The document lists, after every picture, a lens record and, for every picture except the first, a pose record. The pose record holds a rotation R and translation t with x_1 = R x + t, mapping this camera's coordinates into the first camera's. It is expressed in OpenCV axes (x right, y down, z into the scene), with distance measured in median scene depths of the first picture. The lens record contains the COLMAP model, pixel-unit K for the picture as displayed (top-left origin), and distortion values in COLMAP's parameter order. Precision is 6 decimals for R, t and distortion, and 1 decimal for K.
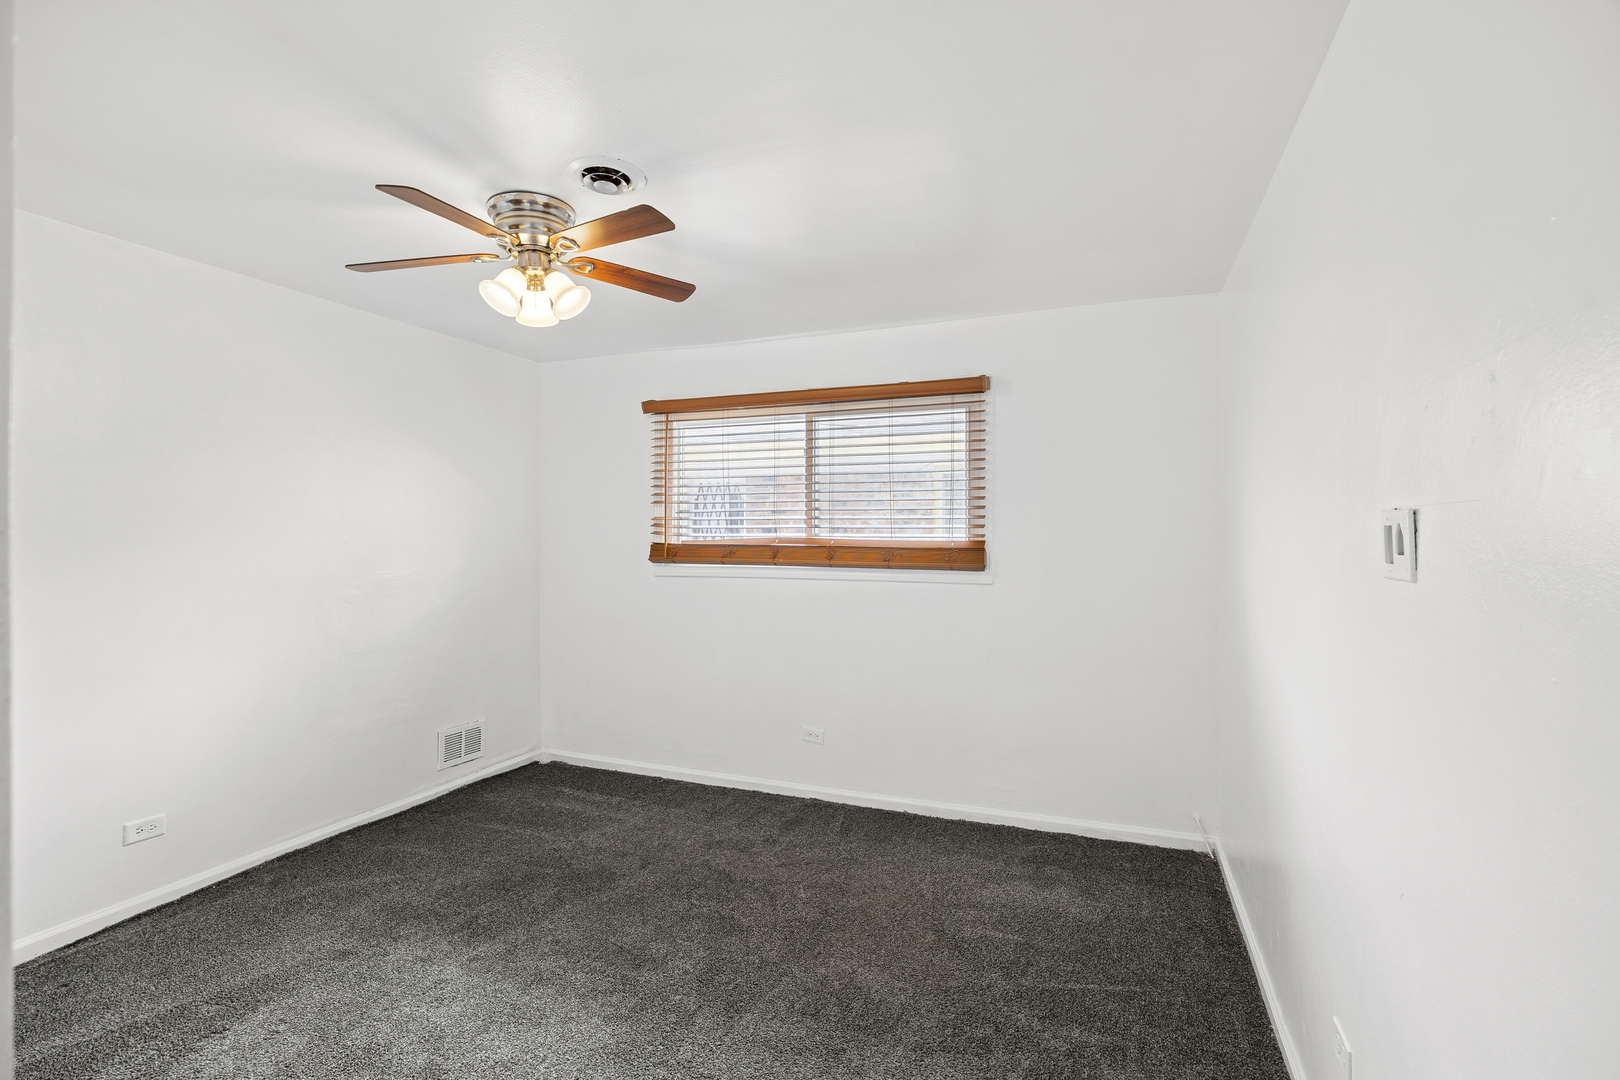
lens RADIAL K [[756.3, 0, 838.1], [0, 756.3, 532.4], [0, 0, 1]] dist [-0.008327, 0.000055]
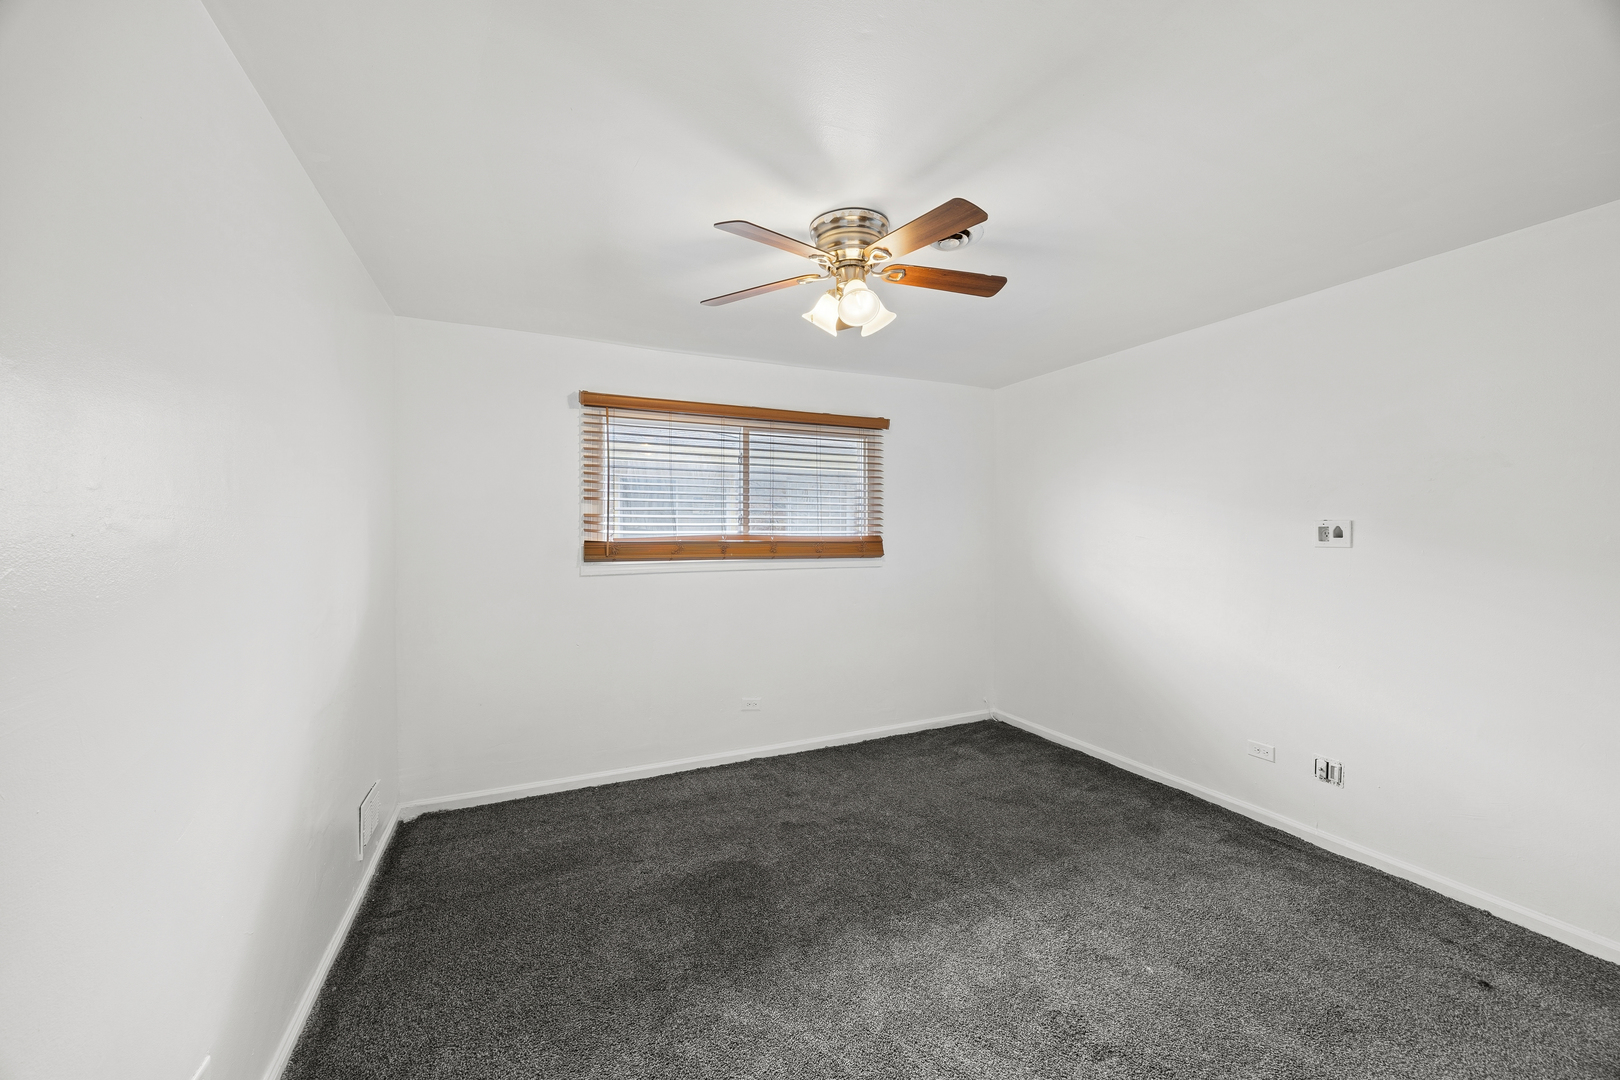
lens RADIAL K [[630.5, 0, 813.7], [0, 630.5, 525.8], [0, 0, 1]] dist [0.001248, 0.000170]
pose [[0.681905, 0.002913, 0.731435, -0.673732], [0.001104, 0.999987, -0.005011, -0.001206], [-0.731440, 0.004225, 0.681892, 0.266730]]
